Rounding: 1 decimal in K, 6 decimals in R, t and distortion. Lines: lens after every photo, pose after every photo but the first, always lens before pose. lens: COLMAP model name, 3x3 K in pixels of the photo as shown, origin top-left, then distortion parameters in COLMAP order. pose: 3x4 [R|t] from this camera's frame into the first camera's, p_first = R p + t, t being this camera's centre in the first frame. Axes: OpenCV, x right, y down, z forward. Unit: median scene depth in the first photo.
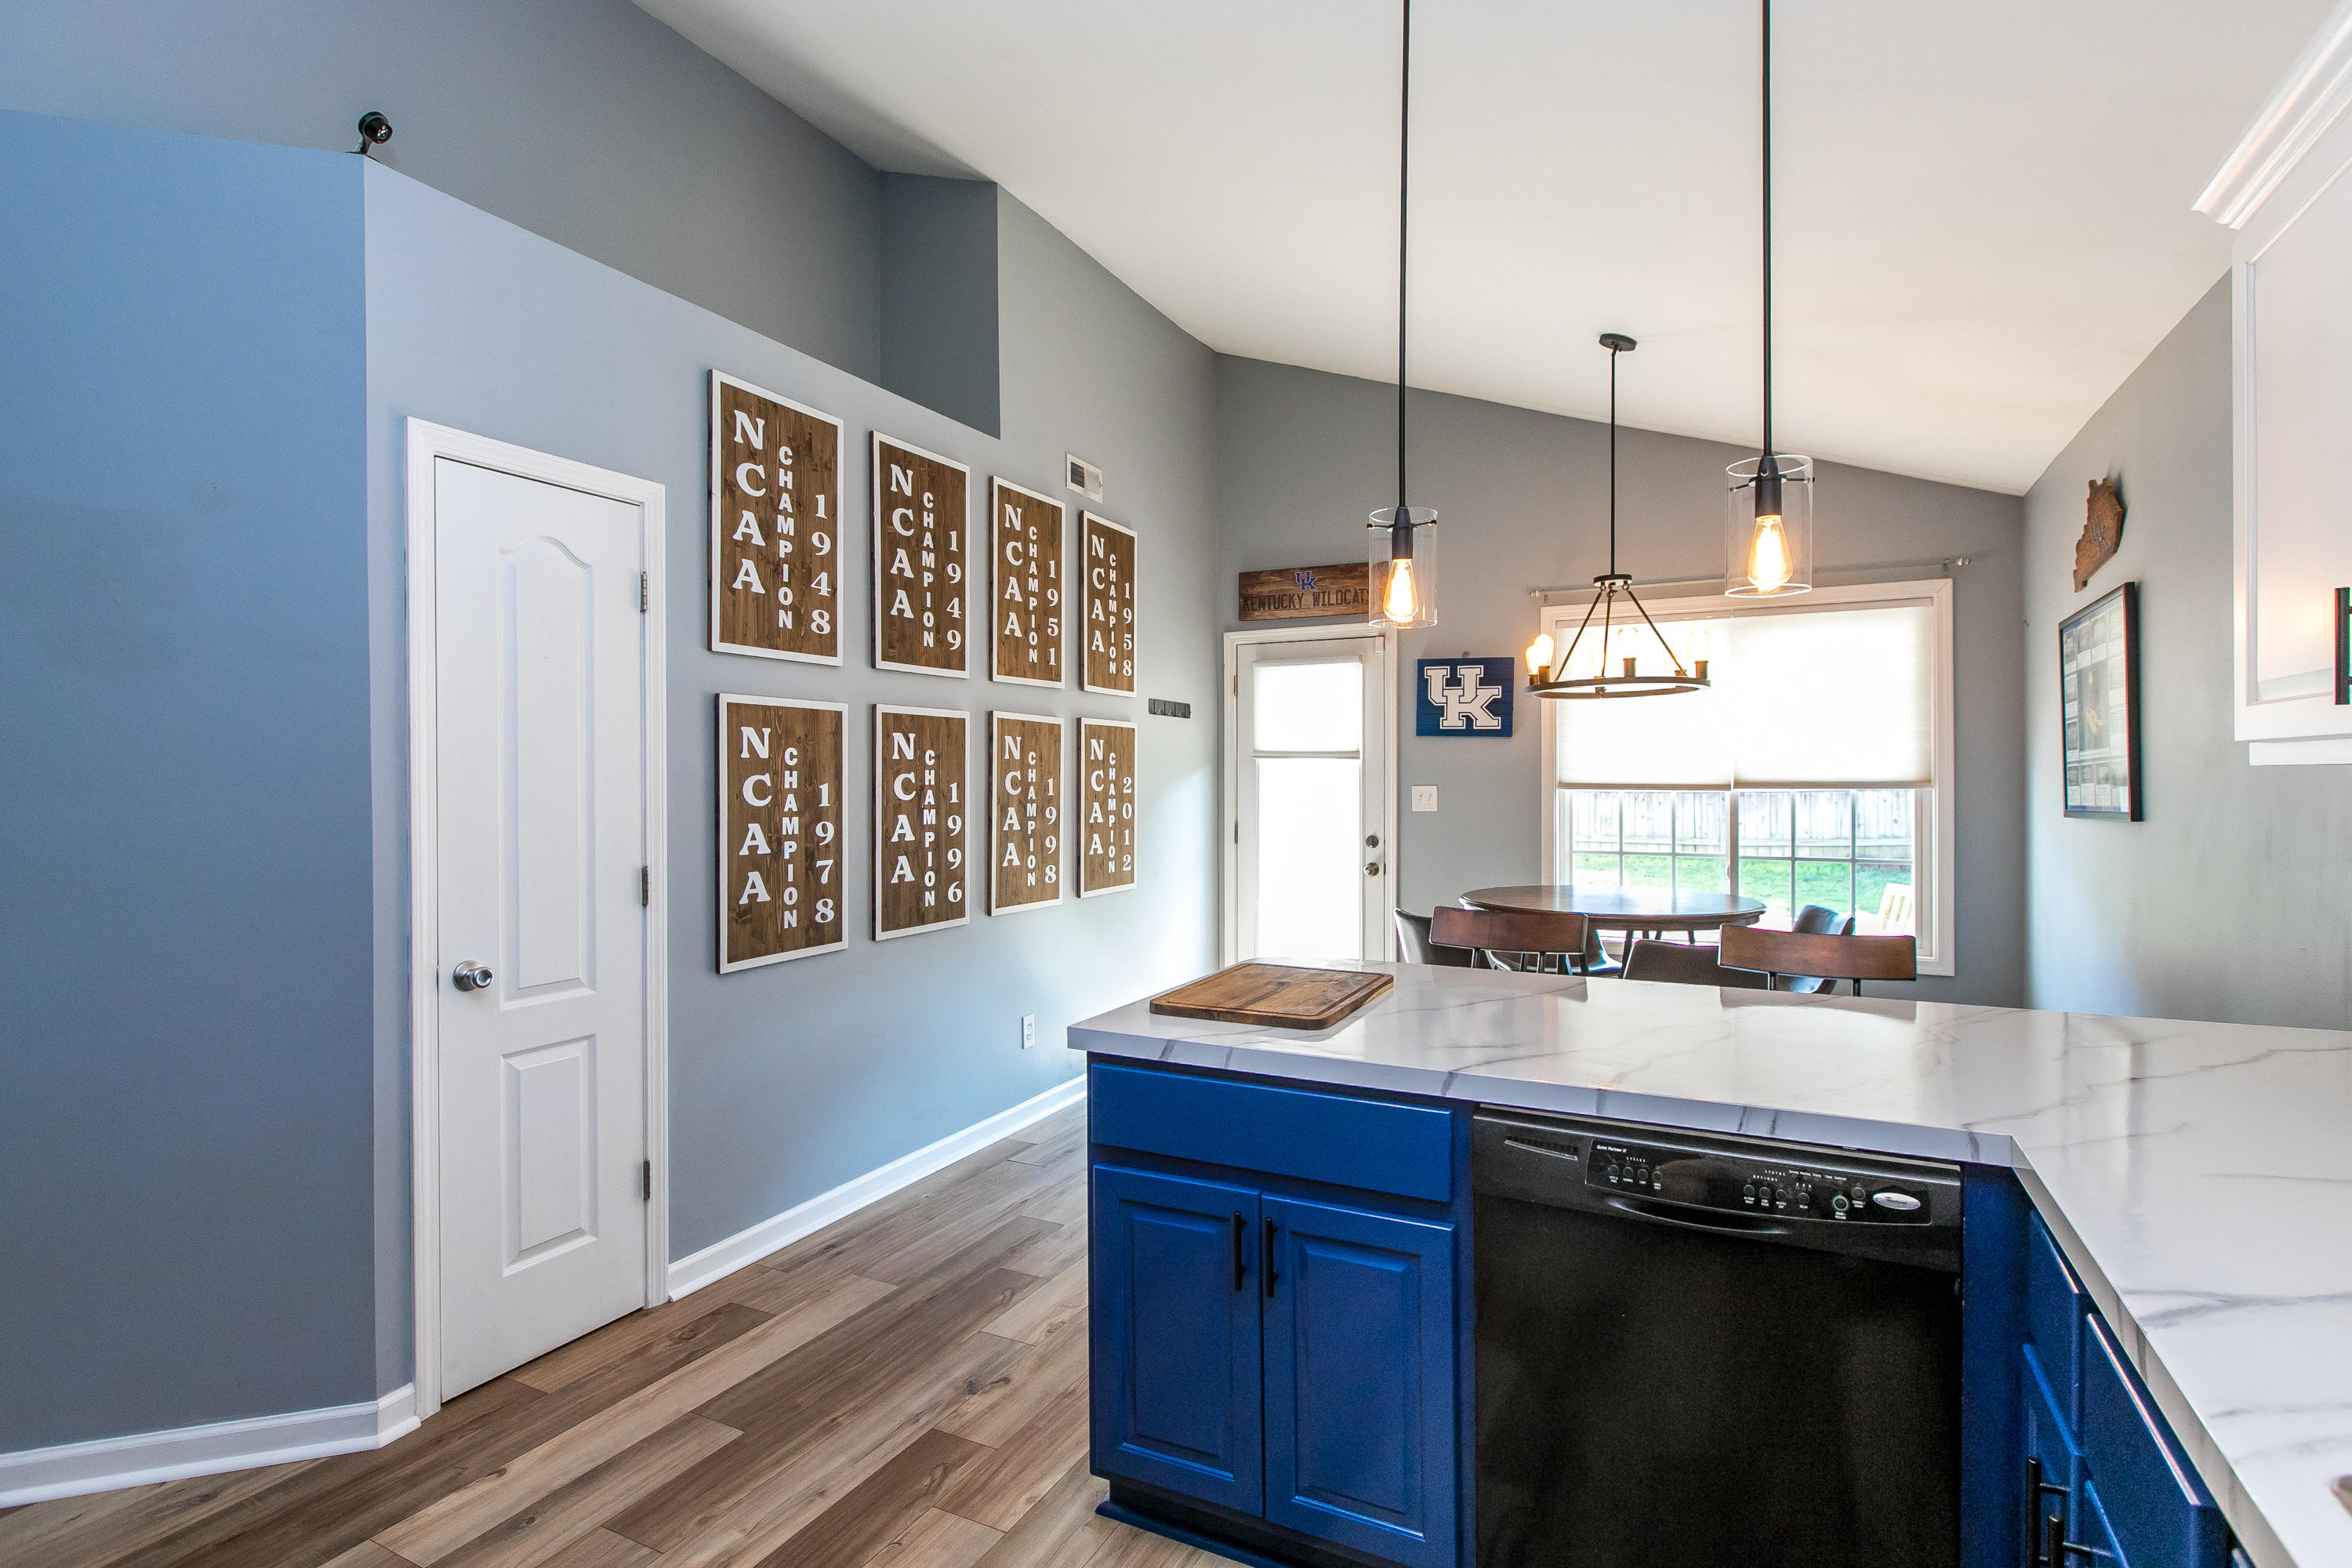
lens RADIAL K [[1119.7, 0, 1175.3], [0, 1119.7, 781.2], [0, 0, 1]] dist [0.001530, -0.000304]
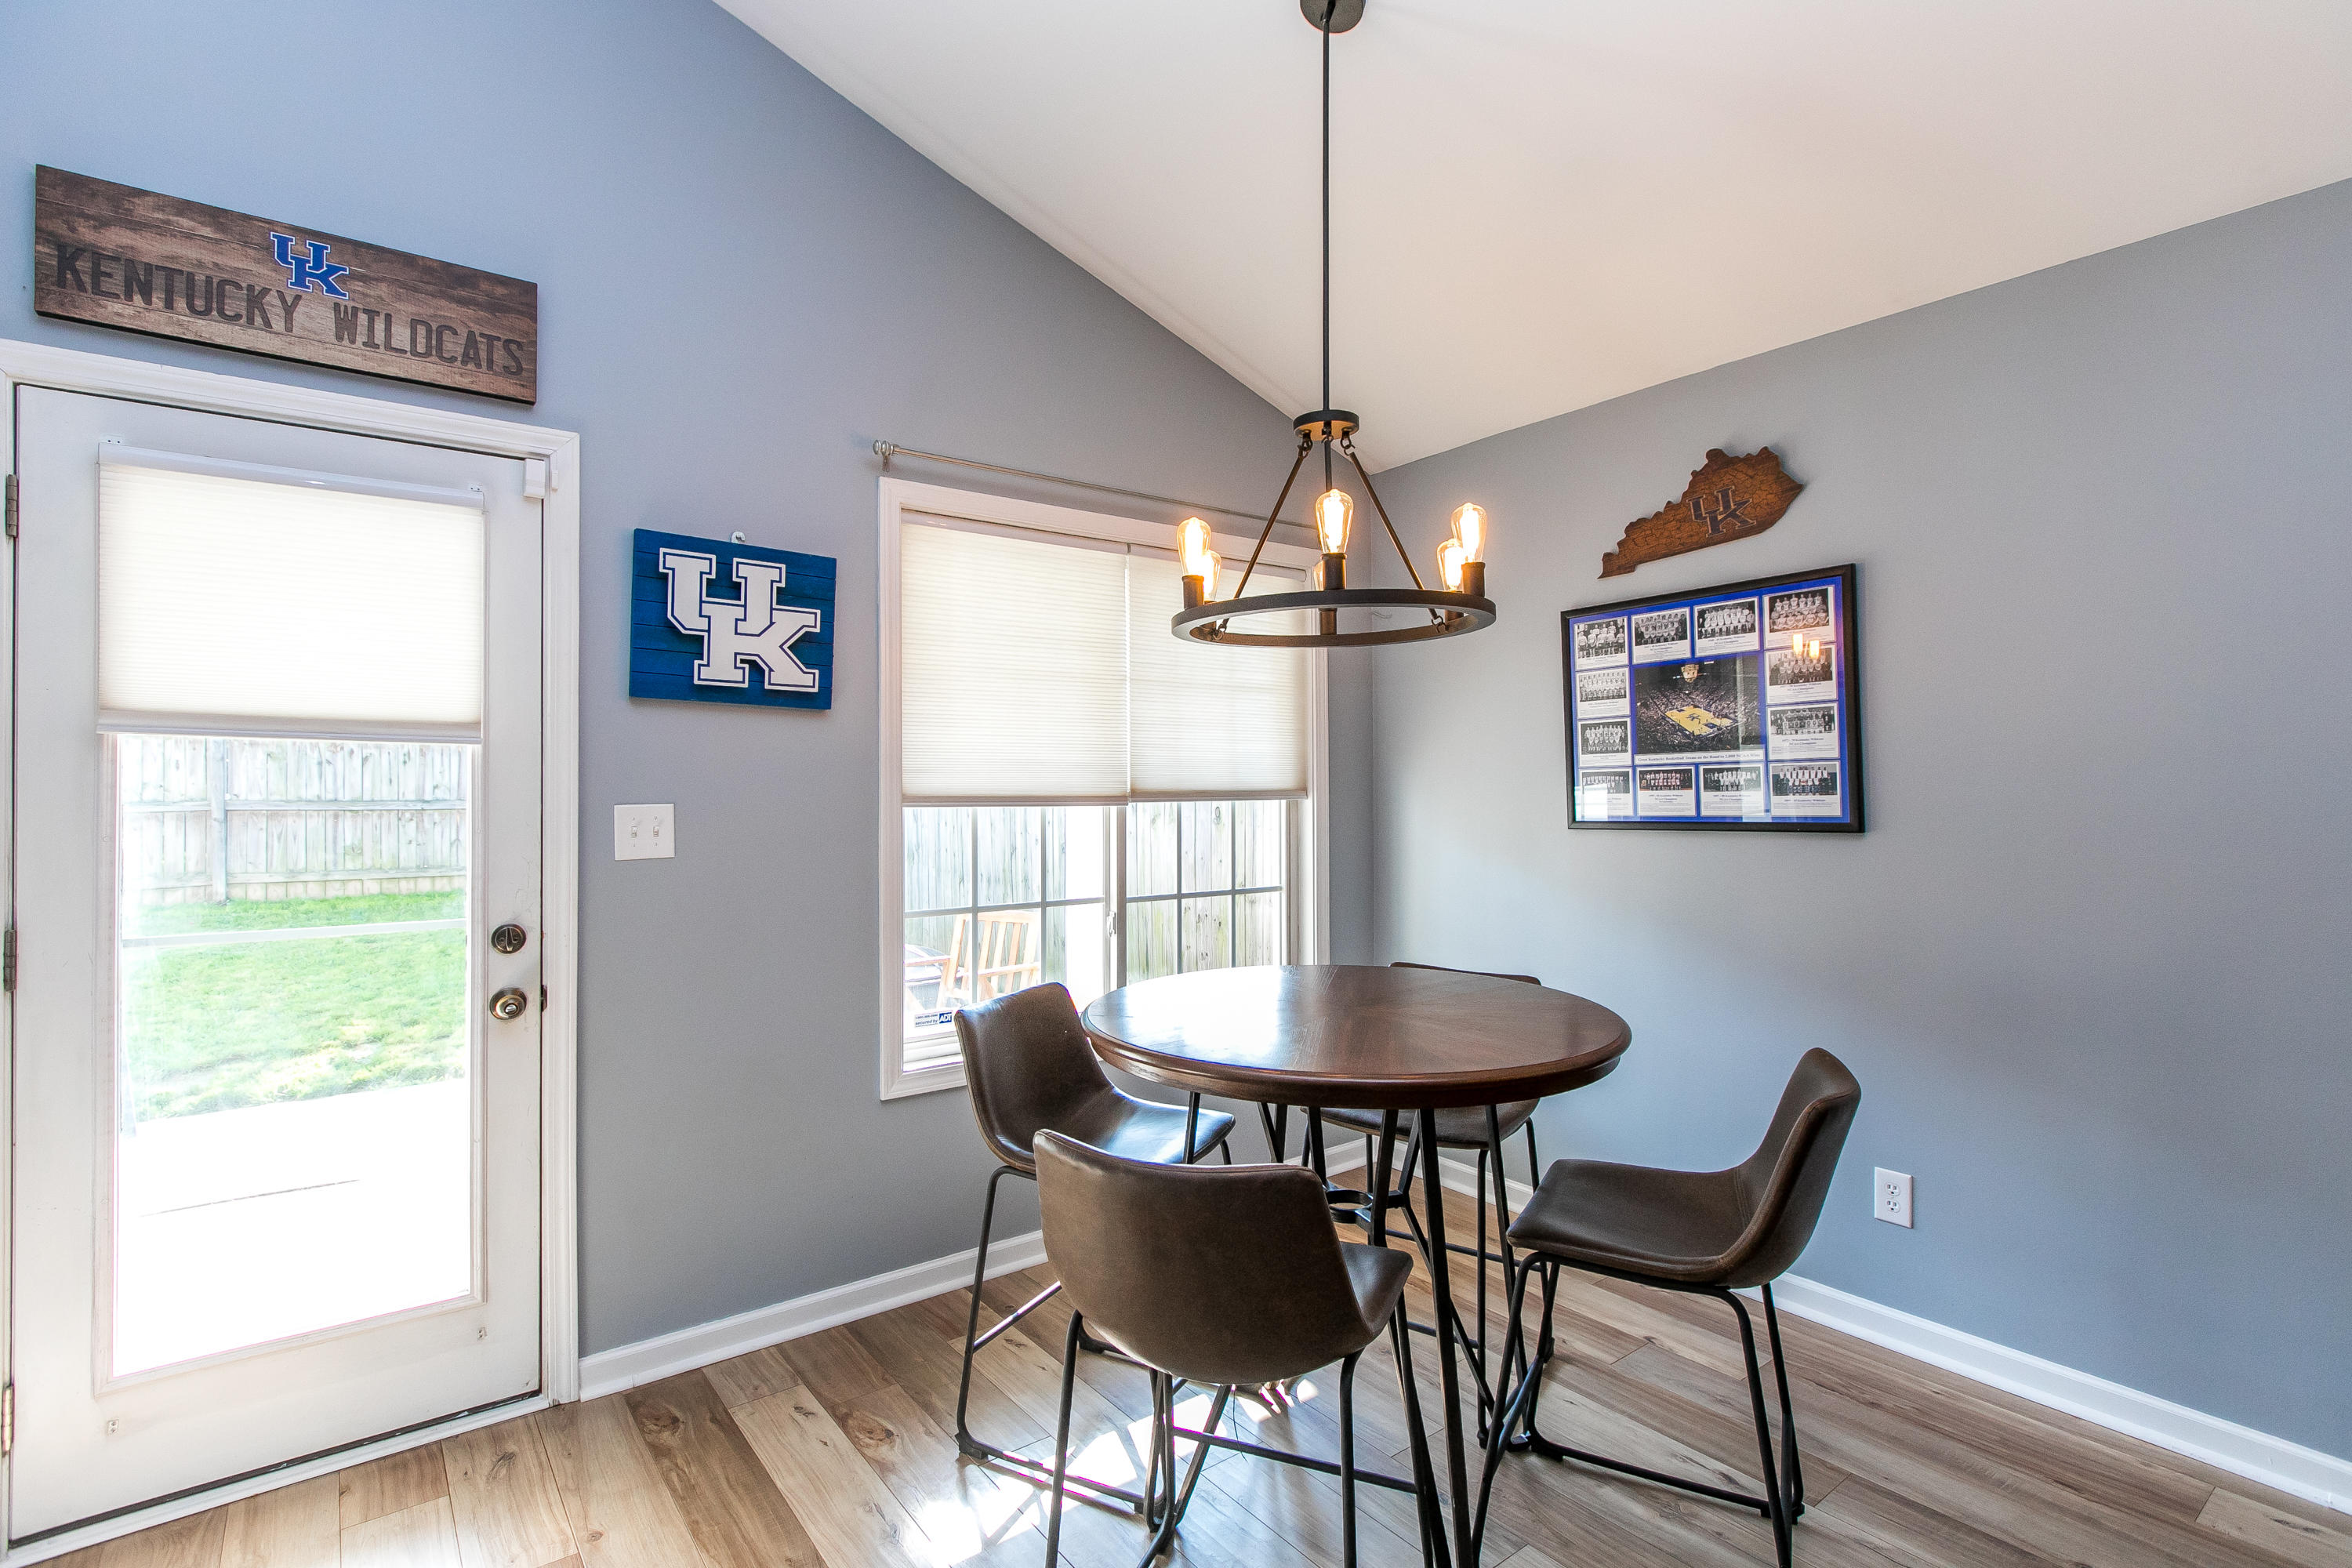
lens RADIAL K [[1119.7, 0, 1180.1], [0, 1119.7, 768.1], [0, 0, 1]] dist [0.001530, -0.000304]
pose [[0.432100, 0.014047, 0.901716, -0.101625], [0.006259, 0.999808, -0.018574, -0.000913], [-0.901804, 0.013670, 0.431929, 0.614429]]
